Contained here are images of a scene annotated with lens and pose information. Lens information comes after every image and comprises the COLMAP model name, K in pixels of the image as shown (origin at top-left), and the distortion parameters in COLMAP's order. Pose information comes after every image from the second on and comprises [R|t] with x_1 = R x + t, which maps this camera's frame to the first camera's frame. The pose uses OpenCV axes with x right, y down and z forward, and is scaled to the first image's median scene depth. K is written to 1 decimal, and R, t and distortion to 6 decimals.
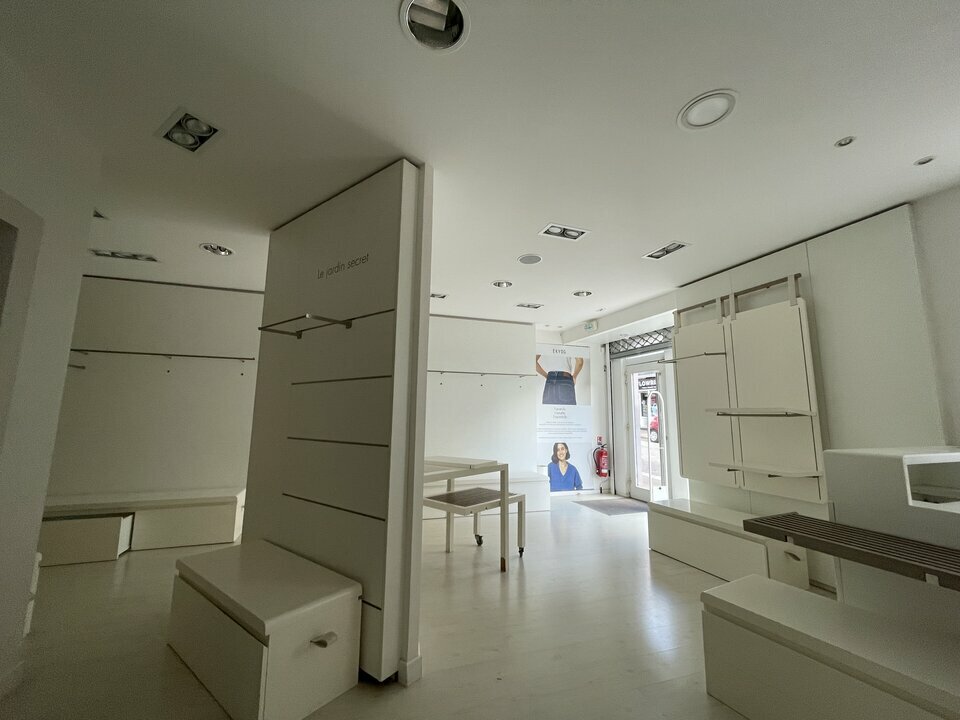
lens RADIAL K [[385.7, 0, 479.8], [0, 385.7, 358.3], [0, 0, 1]] dist [-0.005783, 0.000262]
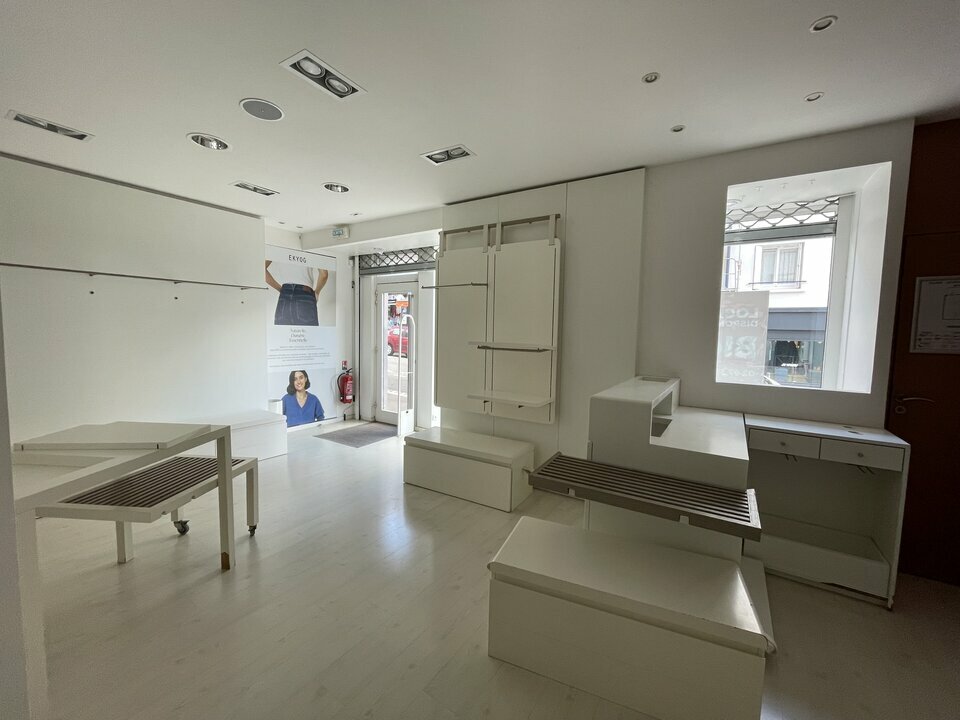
lens RADIAL K [[385.7, 0, 479.8], [0, 385.7, 358.3], [0, 0, 1]] dist [-0.005783, 0.000262]
pose [[0.786797, -0.040201, 0.615902, 0.004781], [-0.101695, 0.975795, 0.193604, -0.012411], [-0.608777, -0.214961, 0.763664, 0.149602]]
